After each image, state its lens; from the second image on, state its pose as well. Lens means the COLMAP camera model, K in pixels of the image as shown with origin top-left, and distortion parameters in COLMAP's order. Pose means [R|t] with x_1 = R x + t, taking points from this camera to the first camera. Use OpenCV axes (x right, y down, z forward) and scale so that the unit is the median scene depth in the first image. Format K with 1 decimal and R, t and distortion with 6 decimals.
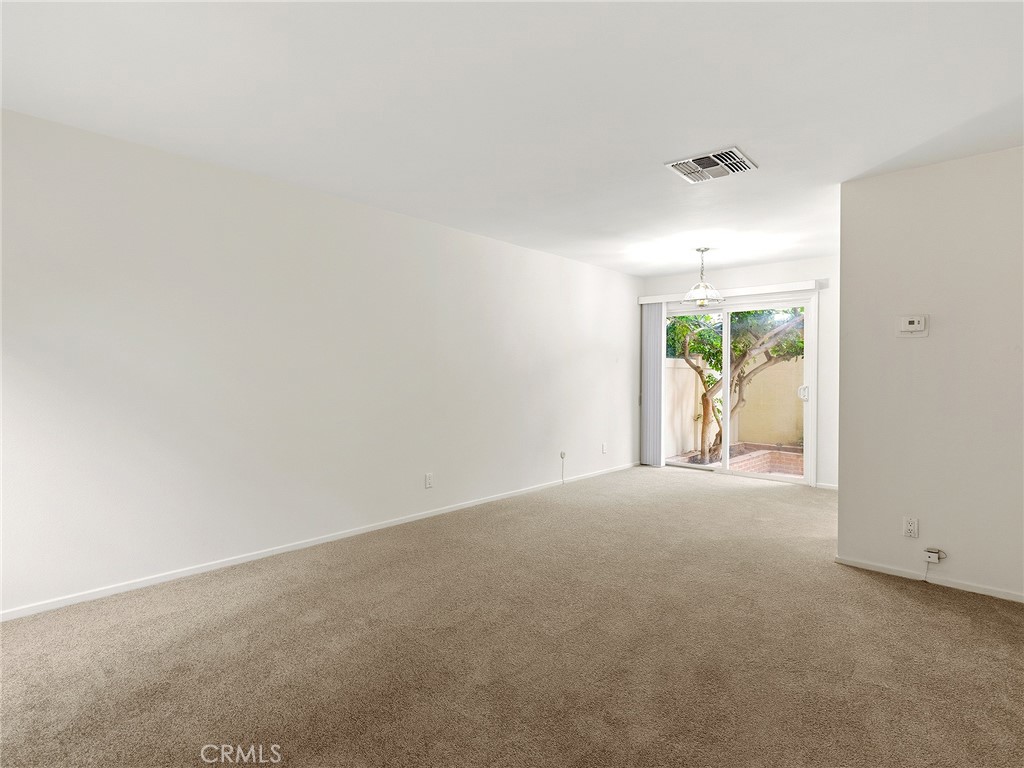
lens RADIAL K [[557.9, 0, 496.3], [0, 557.9, 372.8], [0, 0, 1]] dist [-0.001955, -0.000895]
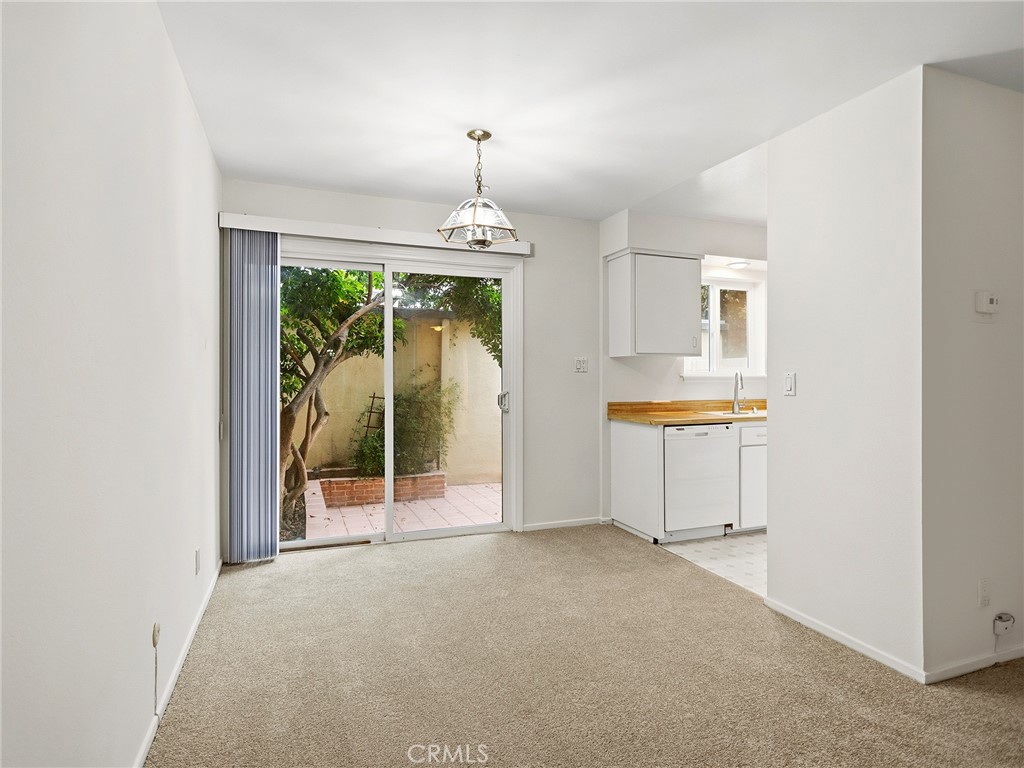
lens RADIAL K [[552.6, 0, 520.1], [0, 552.6, 370.7], [0, 0, 1]] dist [0.000051, 0.001542]
pose [[0.419226, -0.000059, 0.907882, -0.075616], [0.001096, 0.999999, -0.000441, -0.001622], [-0.907881, 0.001180, 0.419225, 0.700768]]
